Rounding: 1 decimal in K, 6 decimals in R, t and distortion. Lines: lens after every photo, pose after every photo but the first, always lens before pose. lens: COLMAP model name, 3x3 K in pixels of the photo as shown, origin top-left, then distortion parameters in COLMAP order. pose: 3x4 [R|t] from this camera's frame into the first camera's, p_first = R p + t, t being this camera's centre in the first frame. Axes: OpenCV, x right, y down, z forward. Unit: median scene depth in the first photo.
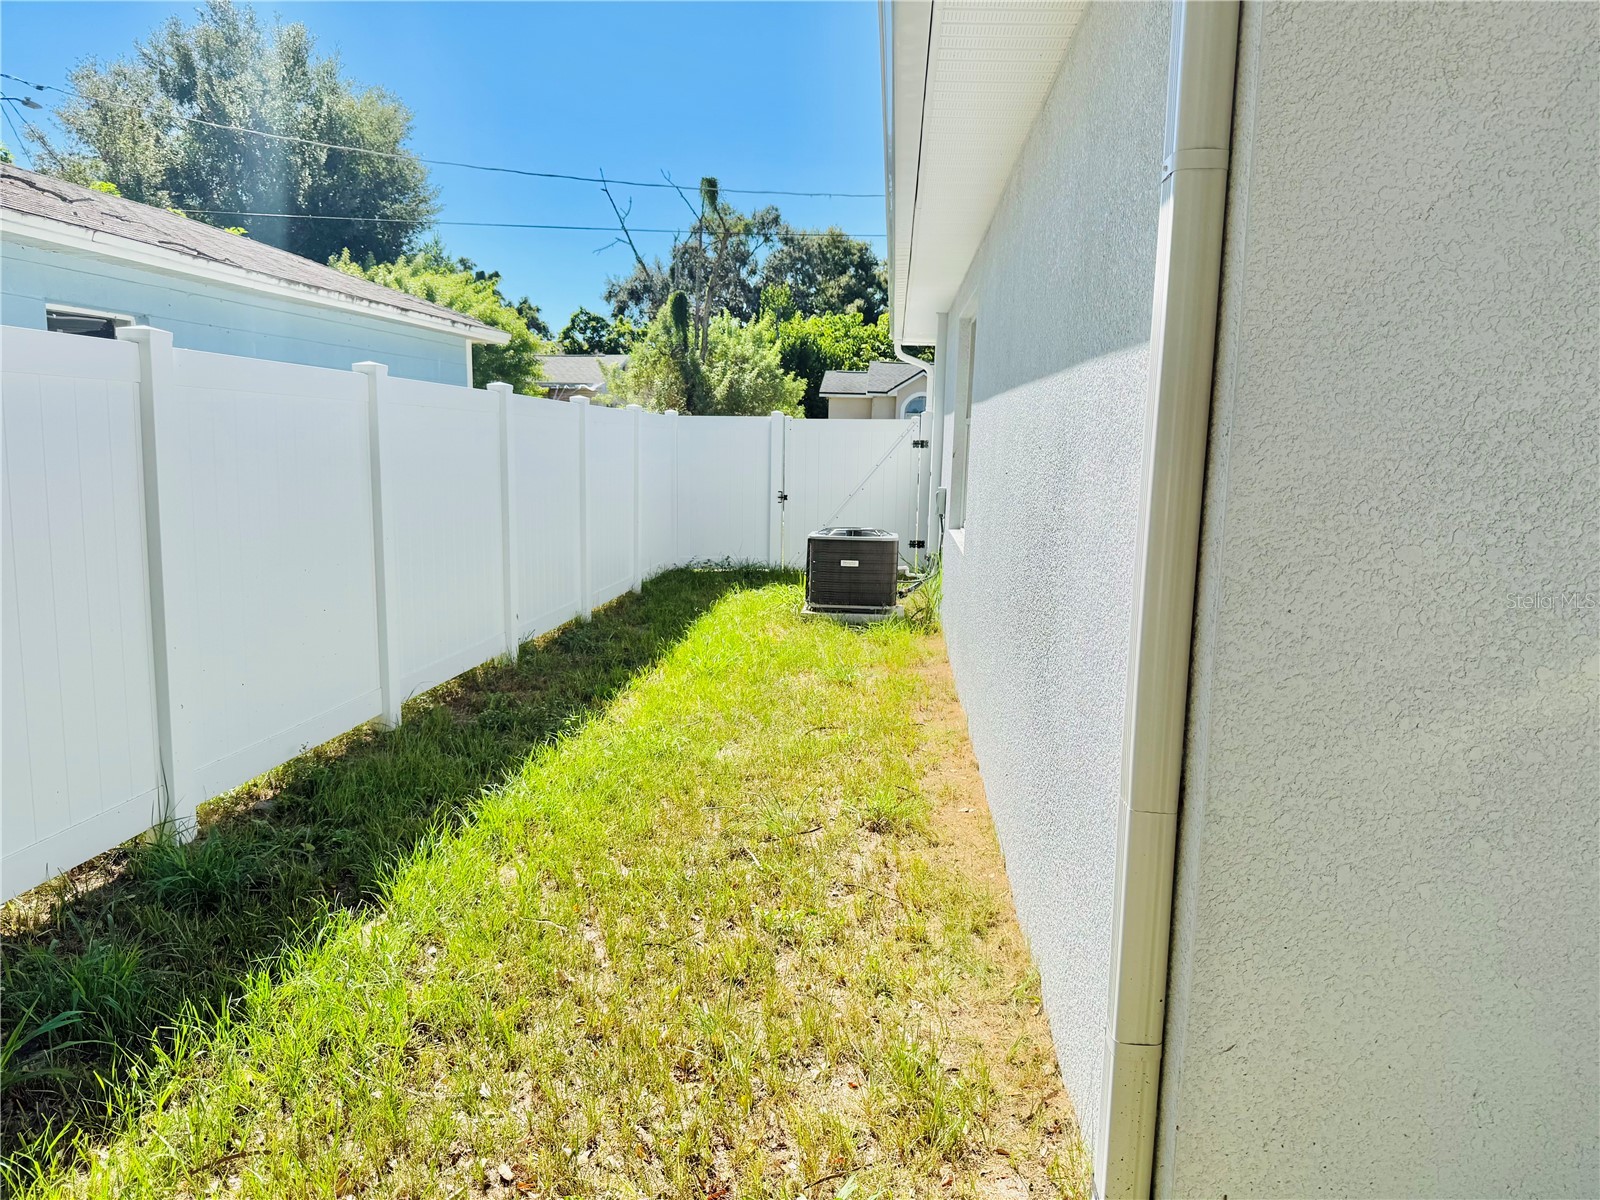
lens RADIAL K [[1155.6, 0, 800.0], [0, 1155.6, 600.0], [0, 0, 1]] dist [0.008561, -0.004963]
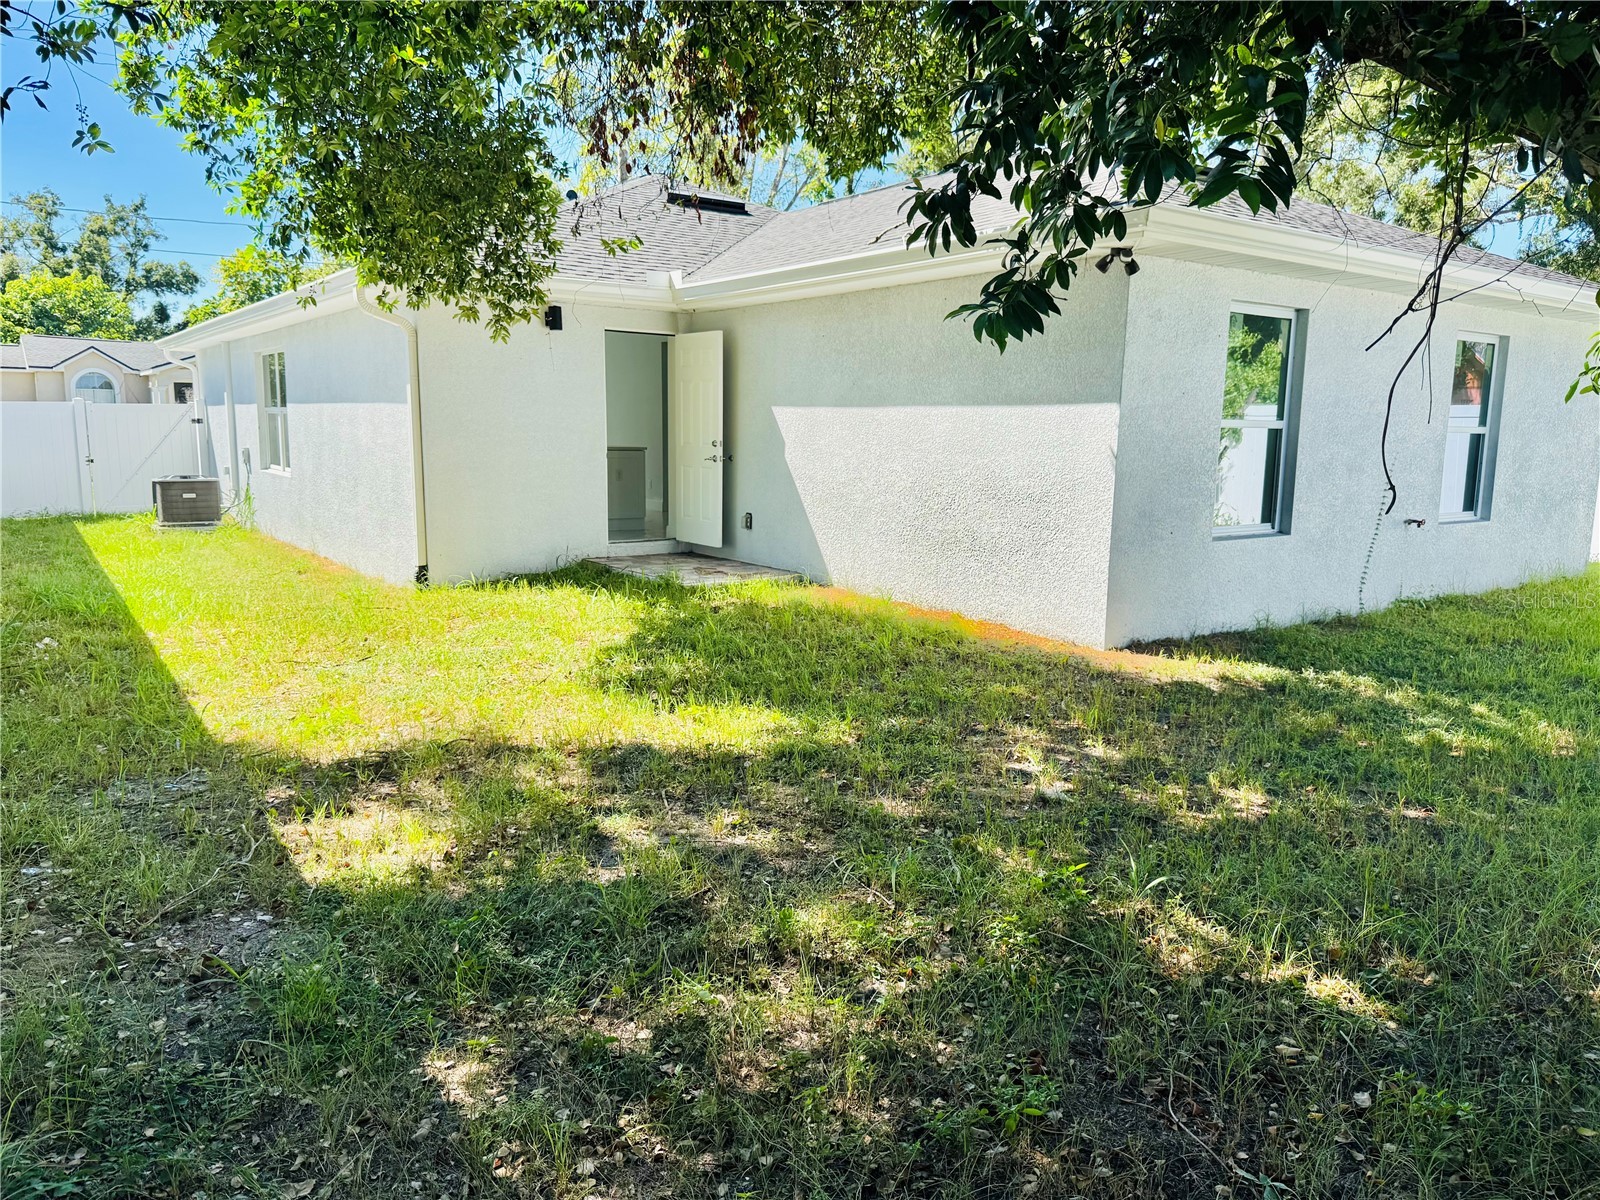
lens RADIAL K [[1155.6, 0, 800.0], [0, 1155.6, 600.0], [0, 0, 1]] dist [0.008561, -0.004963]
pose [[0.772226, -0.109209, 0.625891, -0.319938], [0.093833, 0.993917, 0.057653, 0.098272], [-0.628380, 0.014208, 0.777777, -0.782734]]
